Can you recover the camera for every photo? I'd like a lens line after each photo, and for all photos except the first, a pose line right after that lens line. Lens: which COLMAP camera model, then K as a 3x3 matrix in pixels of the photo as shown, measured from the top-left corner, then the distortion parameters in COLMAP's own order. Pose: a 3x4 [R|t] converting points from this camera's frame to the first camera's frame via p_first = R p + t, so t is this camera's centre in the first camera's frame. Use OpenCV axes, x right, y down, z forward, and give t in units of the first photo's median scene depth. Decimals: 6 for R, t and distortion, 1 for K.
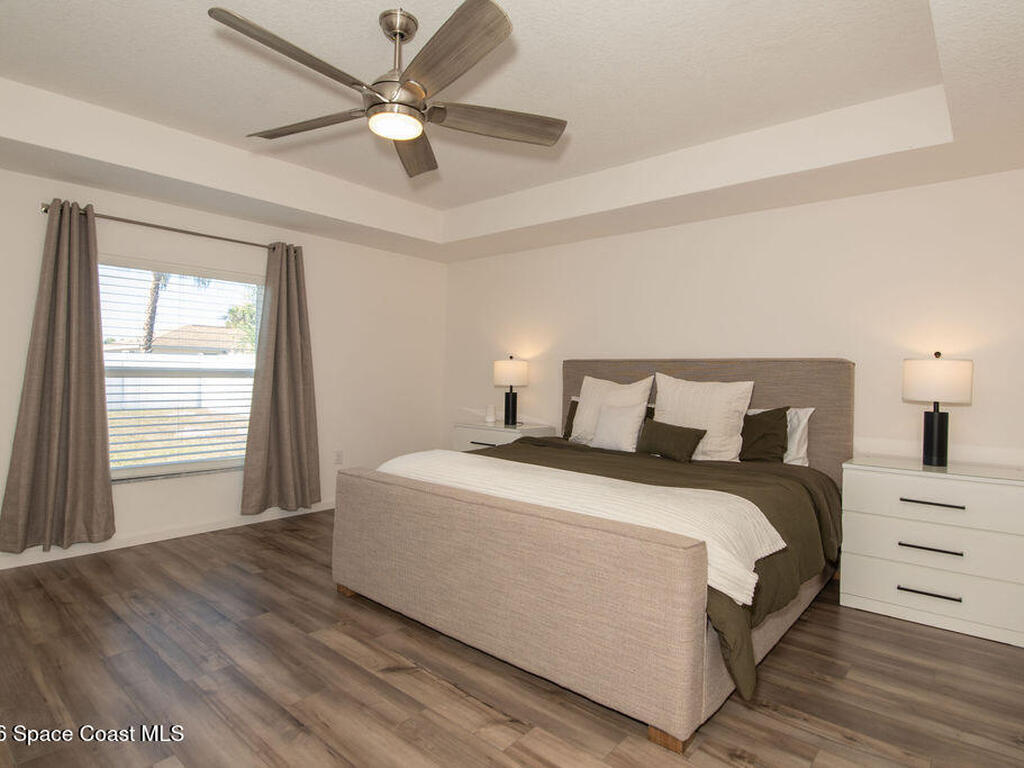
lens RADIAL K [[560.8, 0, 513.2], [0, 560.8, 375.1], [0, 0, 1]] dist [-0.002553, 0.001585]
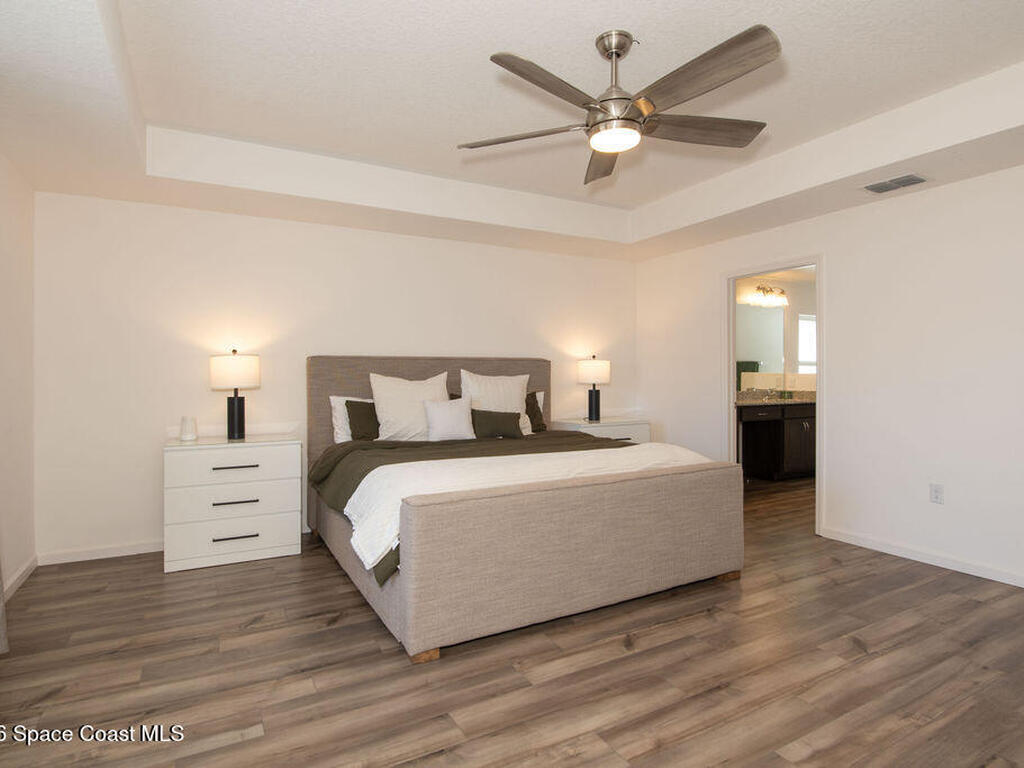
lens RADIAL K [[553.5, 0, 509.1], [0, 553.5, 380.0], [0, 0, 1]] dist [-0.003566, -0.000080]
pose [[0.356534, -0.033510, 0.933681, -1.232660], [0.007376, 0.999426, 0.033053, -0.031402], [-0.934253, -0.004898, 0.356576, 0.791282]]
